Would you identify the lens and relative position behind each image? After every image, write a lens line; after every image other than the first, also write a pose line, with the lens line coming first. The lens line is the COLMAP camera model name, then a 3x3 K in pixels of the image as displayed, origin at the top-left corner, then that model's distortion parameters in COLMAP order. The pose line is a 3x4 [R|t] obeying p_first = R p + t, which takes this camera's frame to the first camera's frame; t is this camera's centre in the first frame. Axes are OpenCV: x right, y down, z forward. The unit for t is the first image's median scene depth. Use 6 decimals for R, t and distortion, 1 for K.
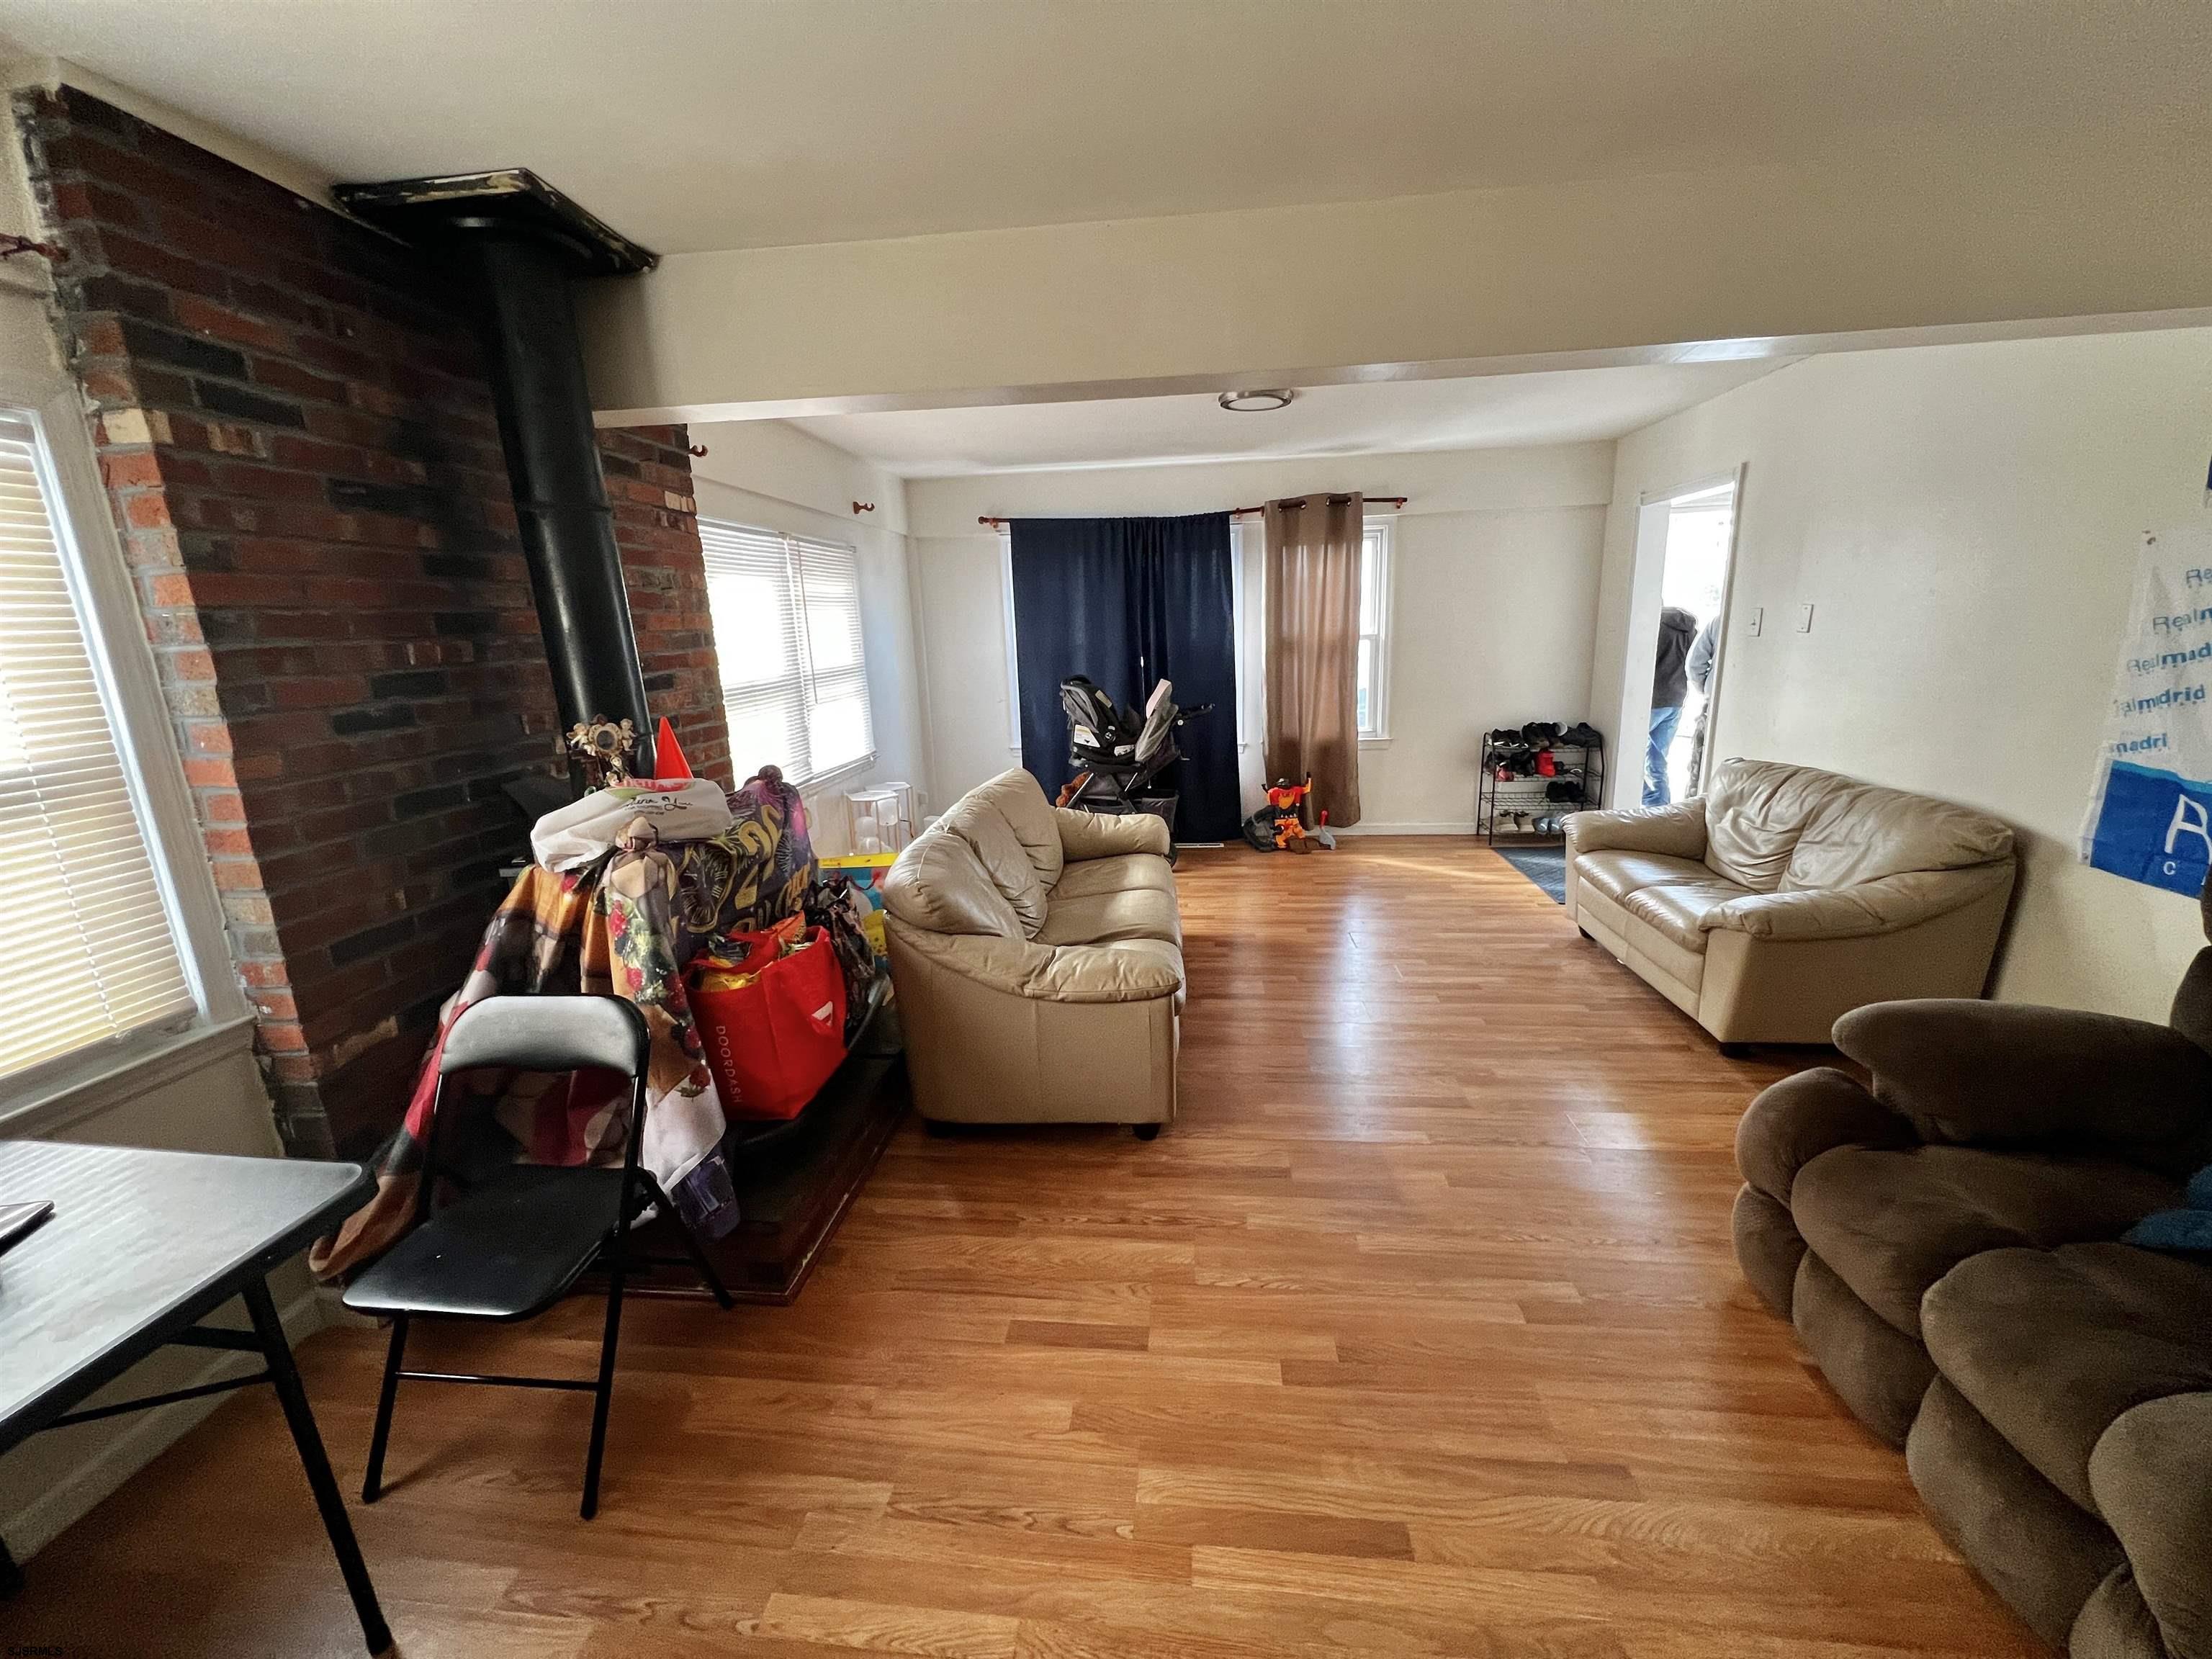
lens RADIAL K [[883.5, 0, 1105.2], [0, 883.5, 833.4], [0, 0, 1]] dist [-0.004059, -0.000186]
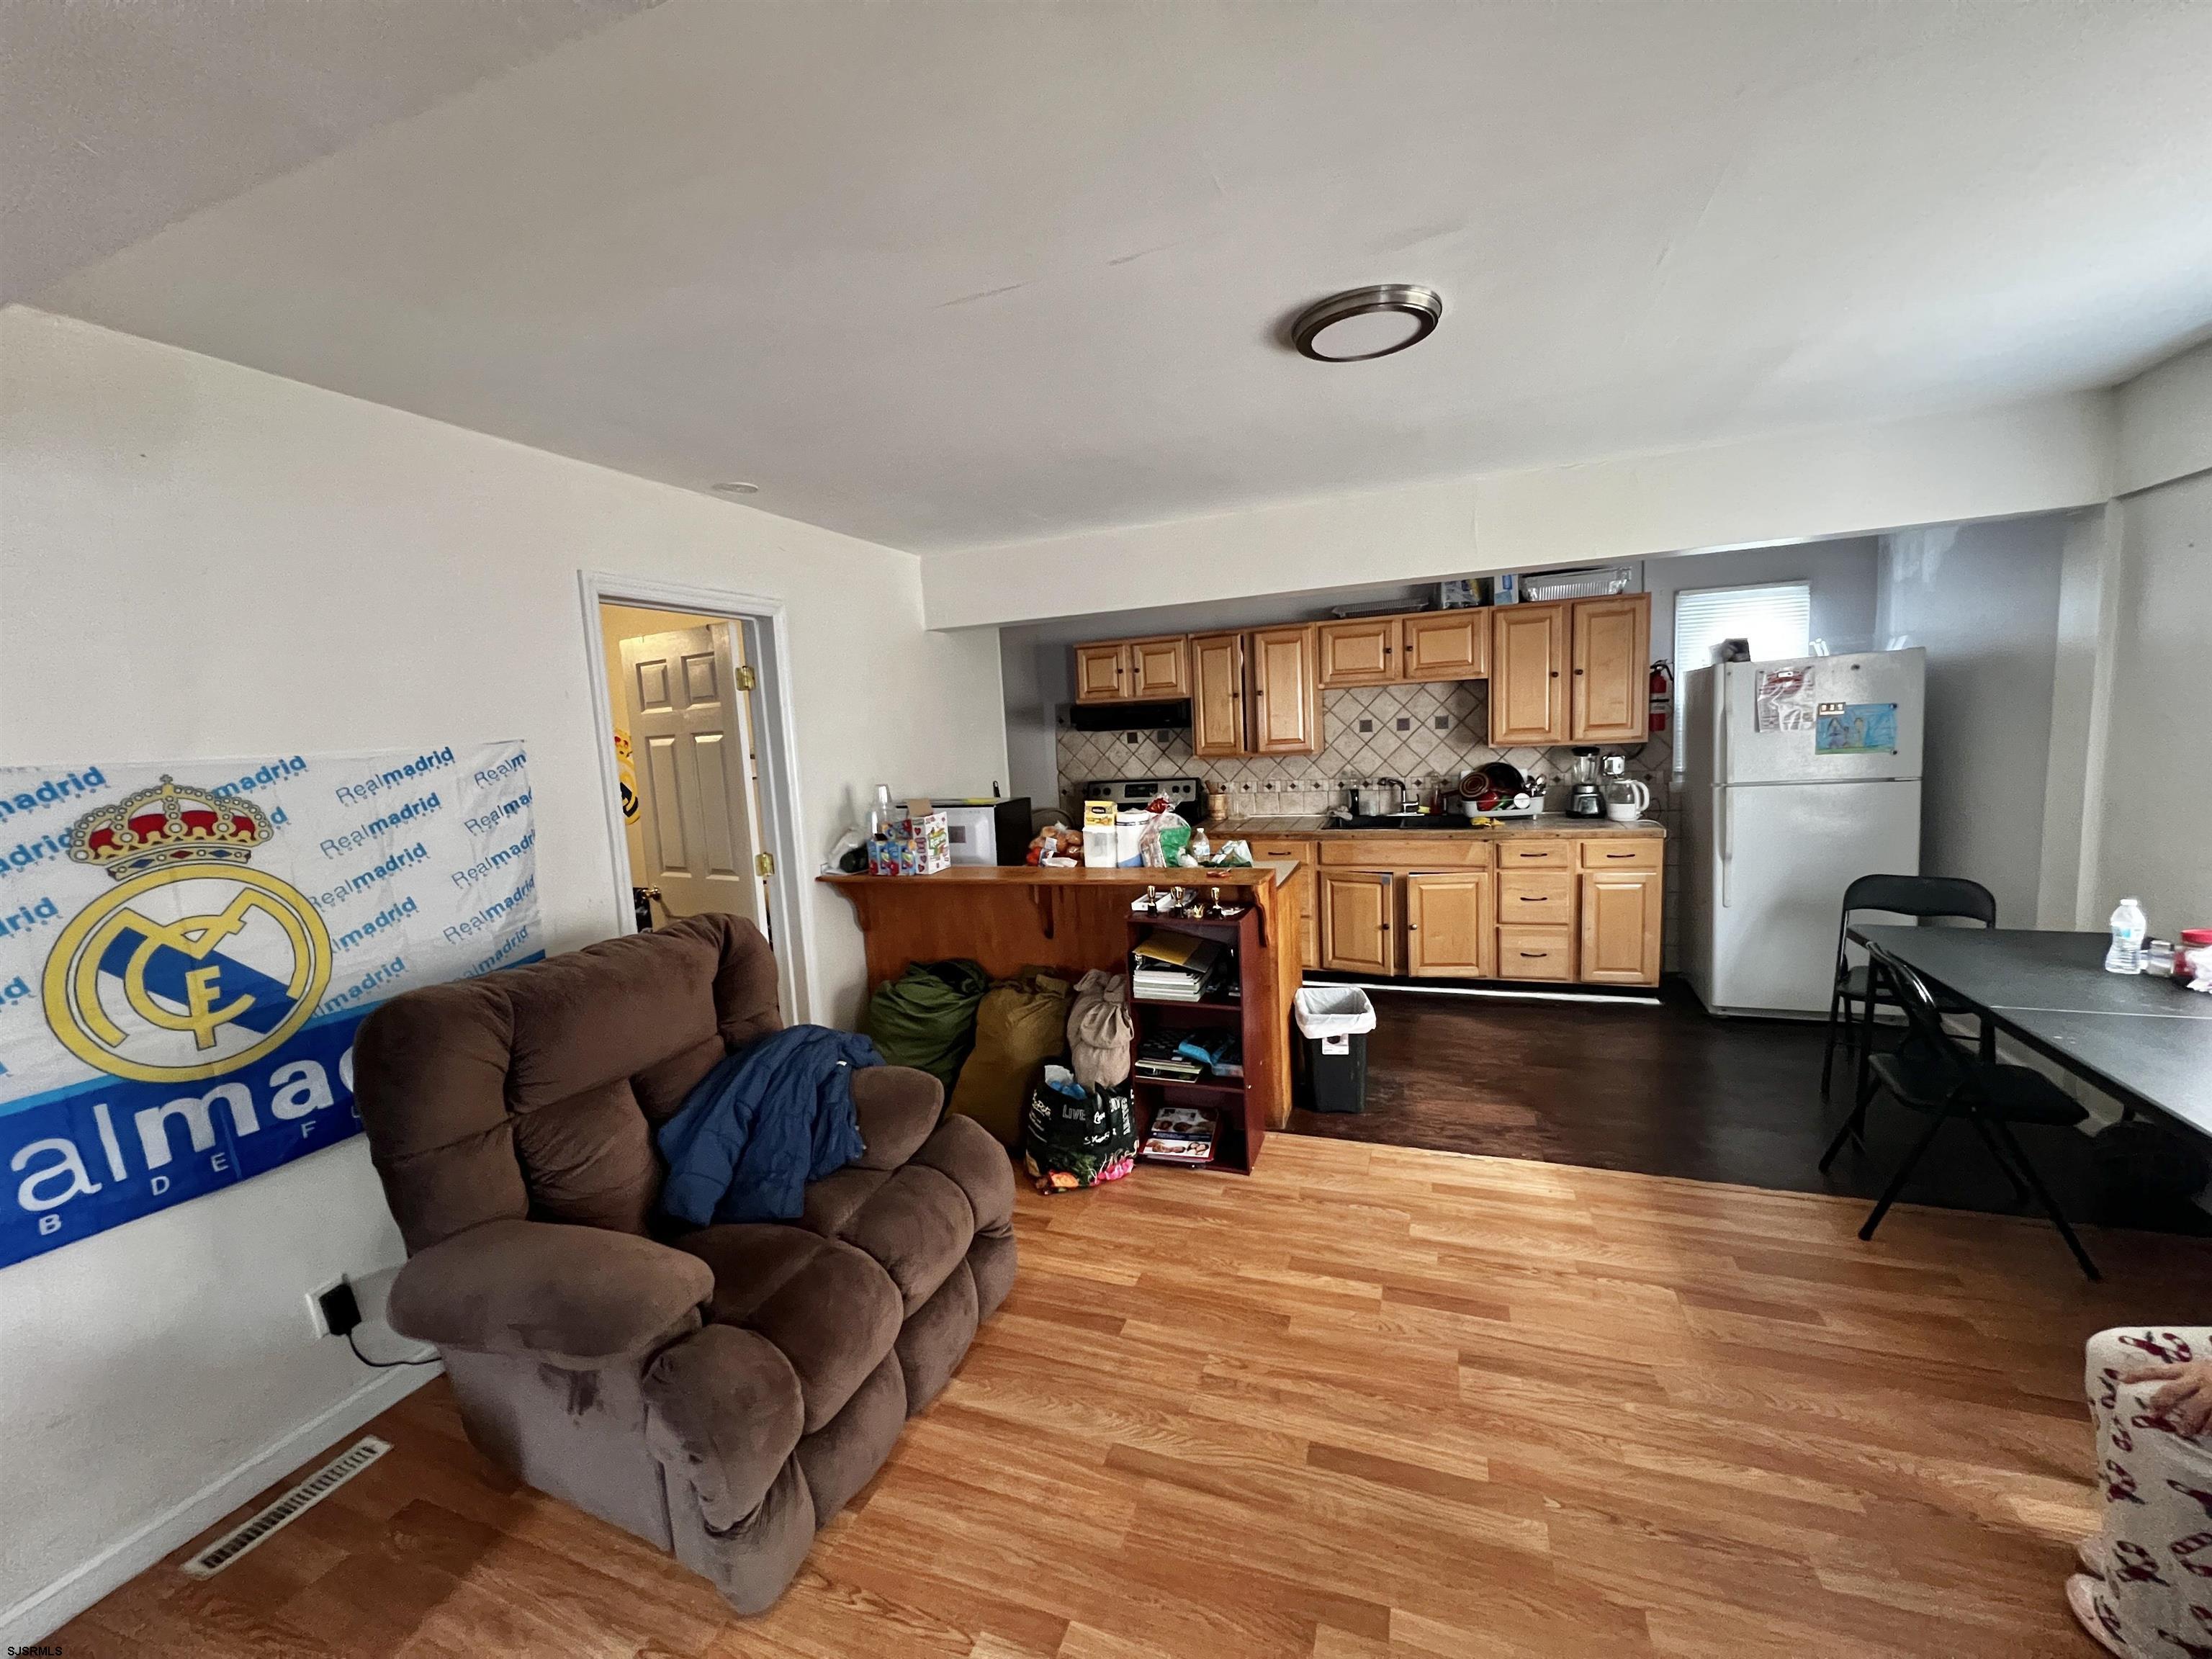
lens RADIAL K [[883.5, 0, 1105.9], [0, 883.5, 831.1], [0, 0, 1]] dist [-0.004059, -0.000186]
pose [[-0.964581, 0.059744, 0.256931, 0.234855], [0.146256, 0.931720, 0.332426, -0.496641], [-0.219528, 0.358230, -0.907457, 1.828079]]
